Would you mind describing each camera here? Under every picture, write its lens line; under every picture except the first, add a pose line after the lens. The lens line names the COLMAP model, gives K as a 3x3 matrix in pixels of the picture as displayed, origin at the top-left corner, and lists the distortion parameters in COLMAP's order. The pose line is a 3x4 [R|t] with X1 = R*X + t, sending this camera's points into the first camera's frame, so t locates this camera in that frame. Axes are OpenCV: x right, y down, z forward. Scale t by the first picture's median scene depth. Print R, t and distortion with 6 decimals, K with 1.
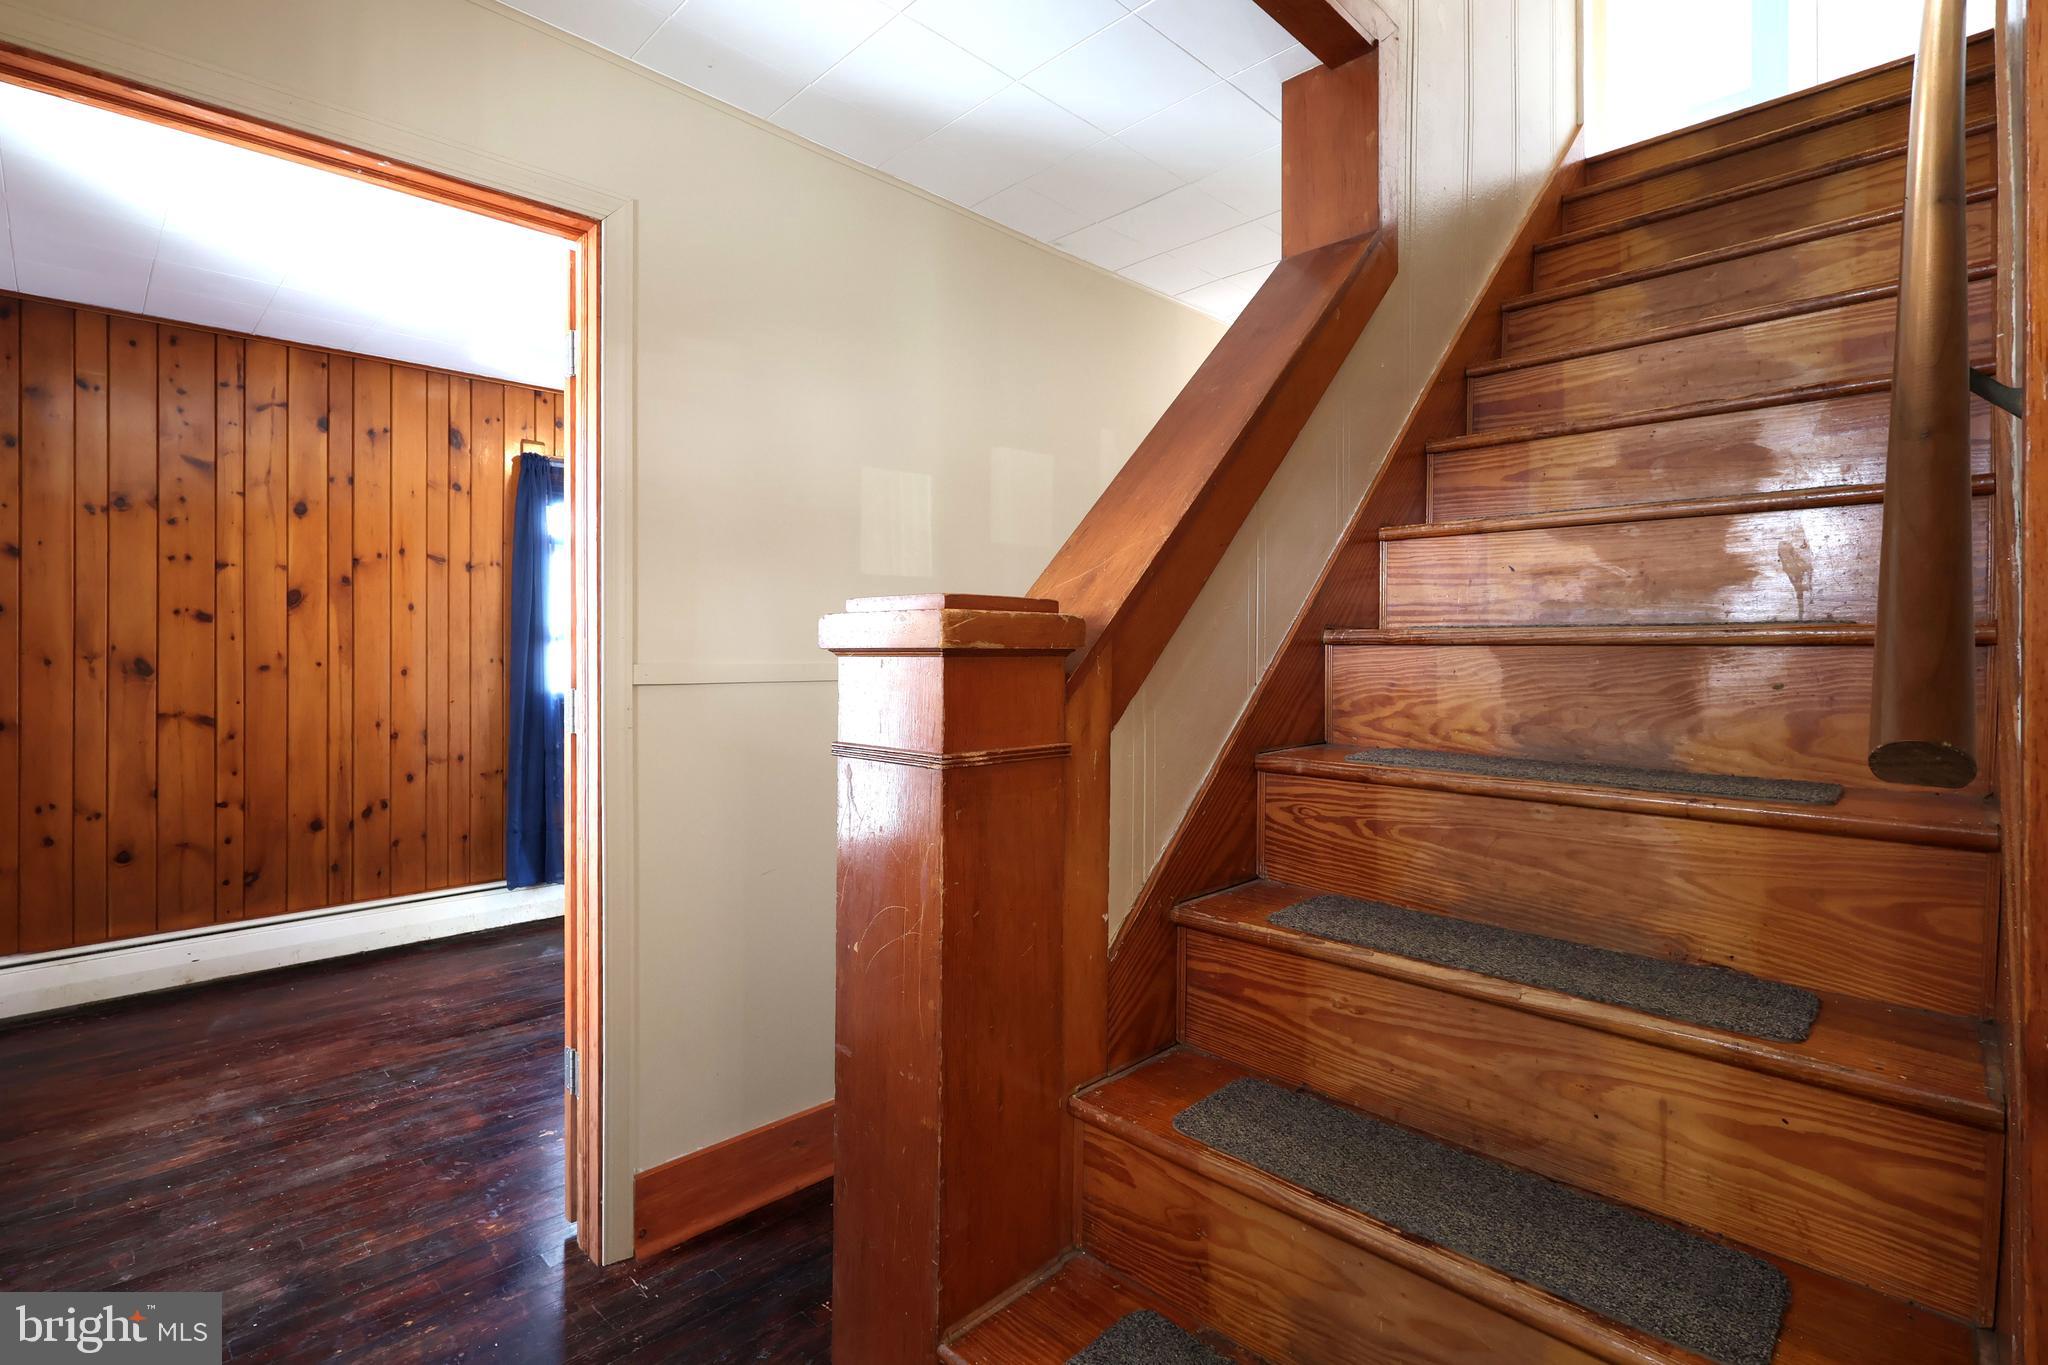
lens RADIAL K [[936.6, 0, 1008.0], [0, 936.6, 661.4], [0, 0, 1]] dist [0.004423, 0.000667]
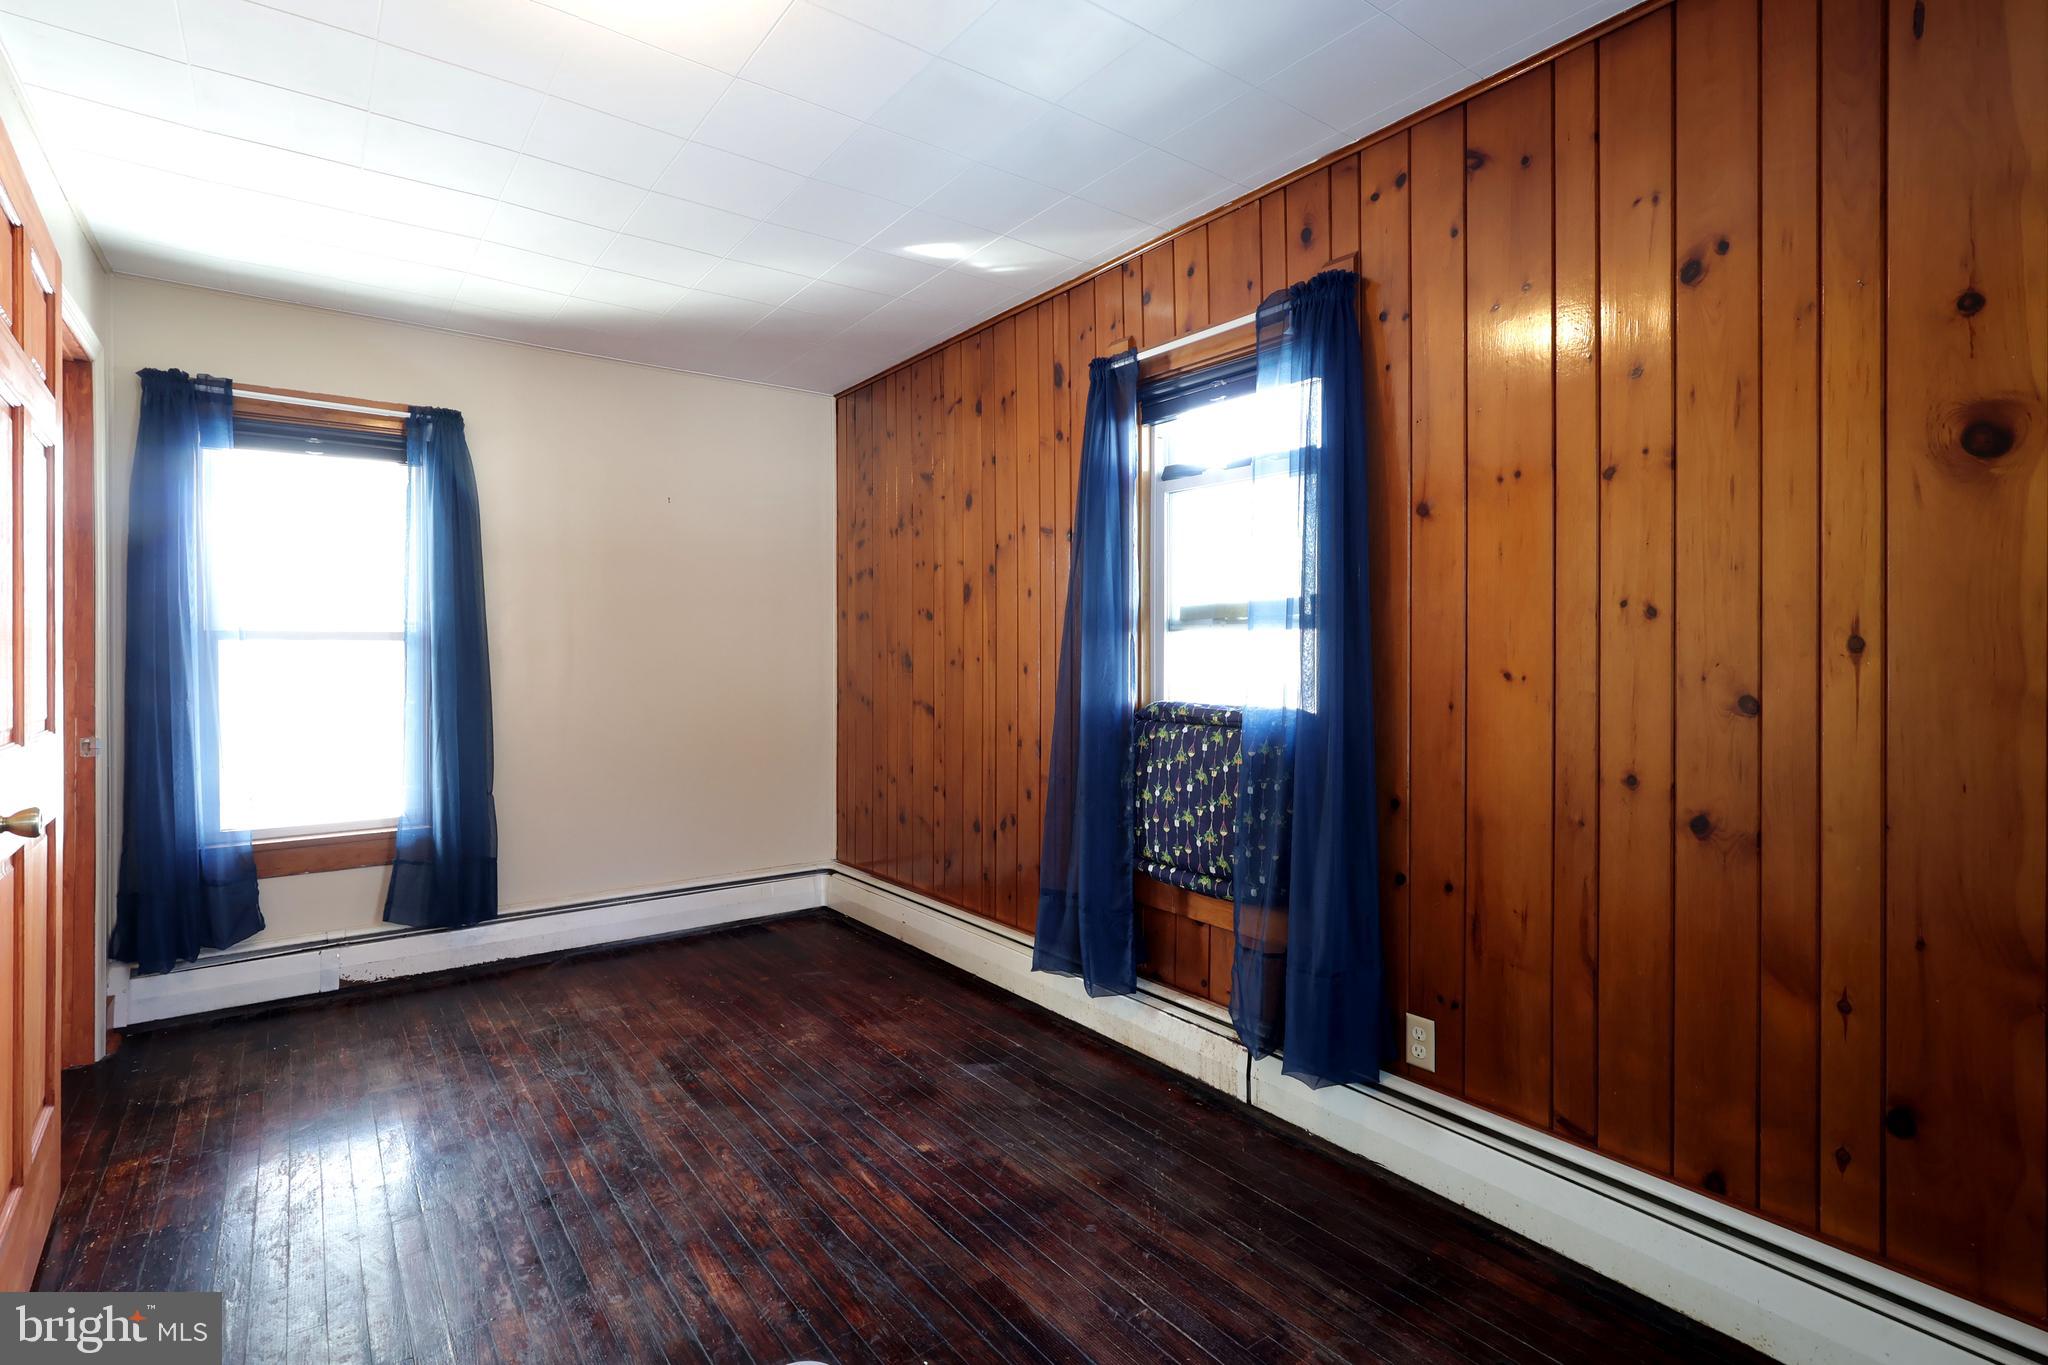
lens RADIAL K [[977.3, 0, 1008.7], [0, 977.3, 652.5], [0, 0, 1]] dist [0.001735, 0.001546]
pose [[-0.129327, 0.001686, -0.991601, 0.274506], [-0.002800, 0.999994, 0.002065, -0.006680], [0.991598, 0.003043, -0.129322, 1.264076]]
